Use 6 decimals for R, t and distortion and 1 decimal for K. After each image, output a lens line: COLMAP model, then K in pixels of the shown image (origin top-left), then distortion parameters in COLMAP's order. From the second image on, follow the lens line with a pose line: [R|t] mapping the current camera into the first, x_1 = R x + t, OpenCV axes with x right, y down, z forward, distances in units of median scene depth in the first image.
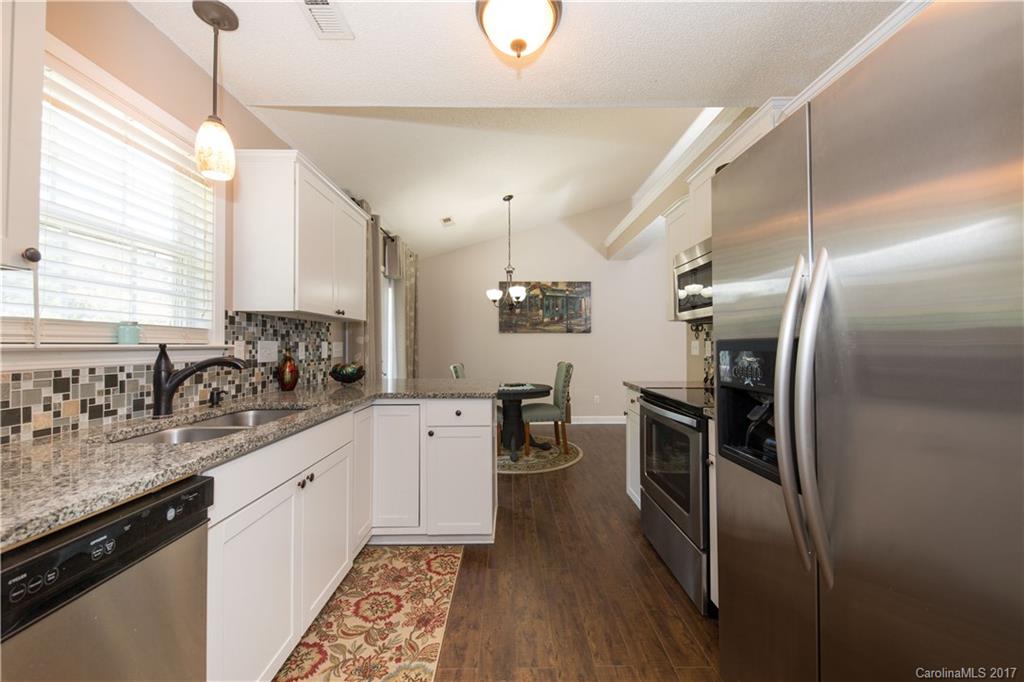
lens RADIAL K [[376.2, 0, 513.2], [0, 376.2, 342.4], [0, 0, 1]] dist [0.005147, -0.004090]
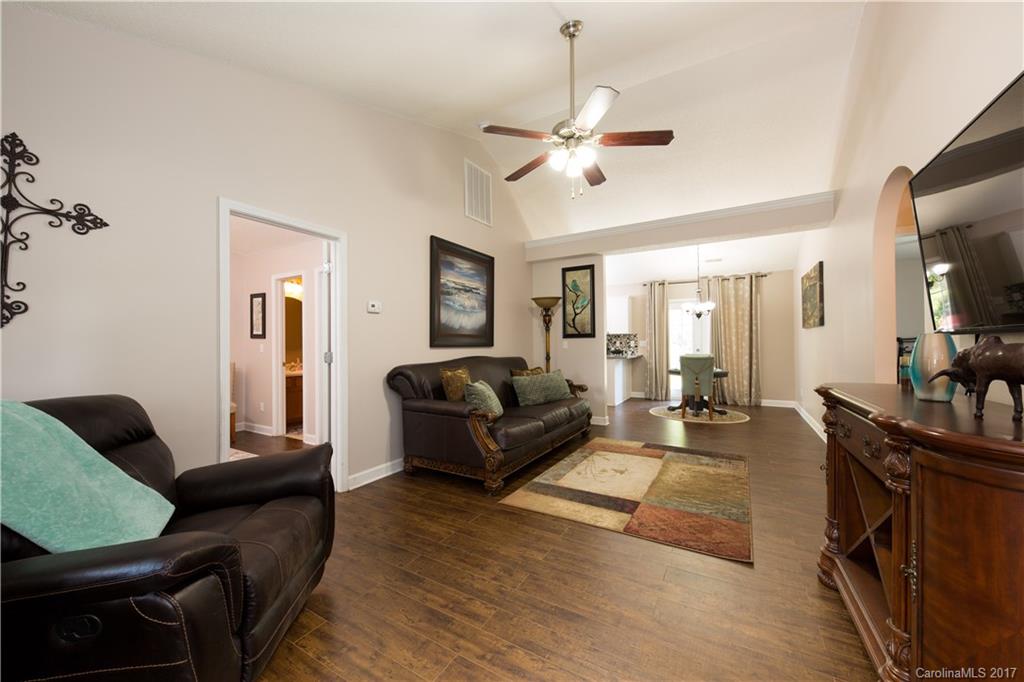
lens RADIAL K [[376.2, 0, 513.0], [0, 376.2, 340.9], [0, 0, 1]] dist [0.005147, -0.004090]
pose [[-0.518138, 0.004636, -0.855284, 2.619096], [0.018349, 0.999815, -0.005696, -0.001467], [0.855100, -0.018645, -0.518128, 1.847180]]
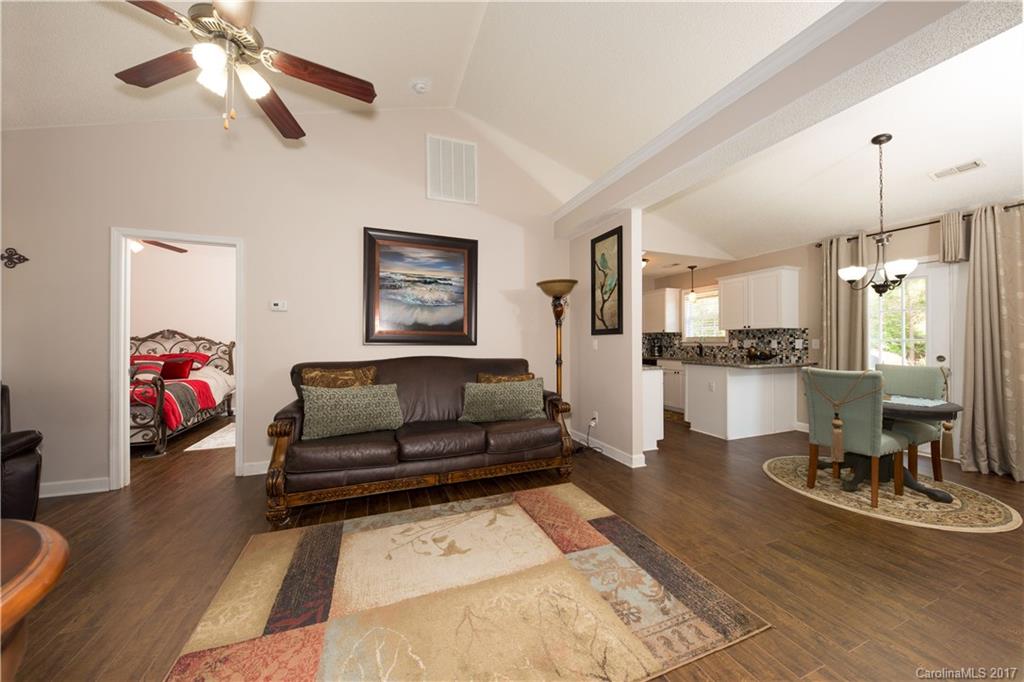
lens RADIAL K [[351.6, 0, 513.5], [0, 351.6, 340.8], [0, 0, 1]] dist [0.000914, -0.000342]
pose [[-0.934720, 0.004807, -0.355351, 1.449391], [0.008534, 0.999924, -0.008921, 0.008897], [0.355281, -0.011371, -0.934690, 2.238948]]
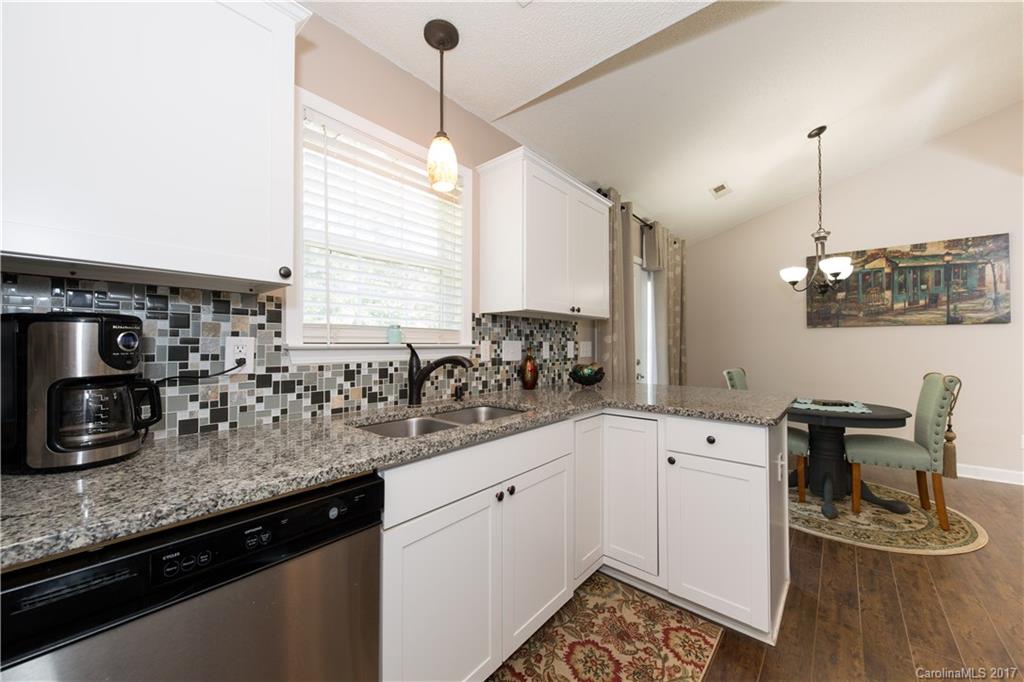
lens RADIAL K [[376.2, 0, 511.2], [0, 376.2, 341.6], [0, 0, 1]] dist [0.005147, -0.004090]
pose [[0.749564, -0.004956, -0.661914, 0.035371], [0.004414, 0.999987, -0.002489, 0.001165], [0.661918, -0.001056, 0.749576, 0.174569]]
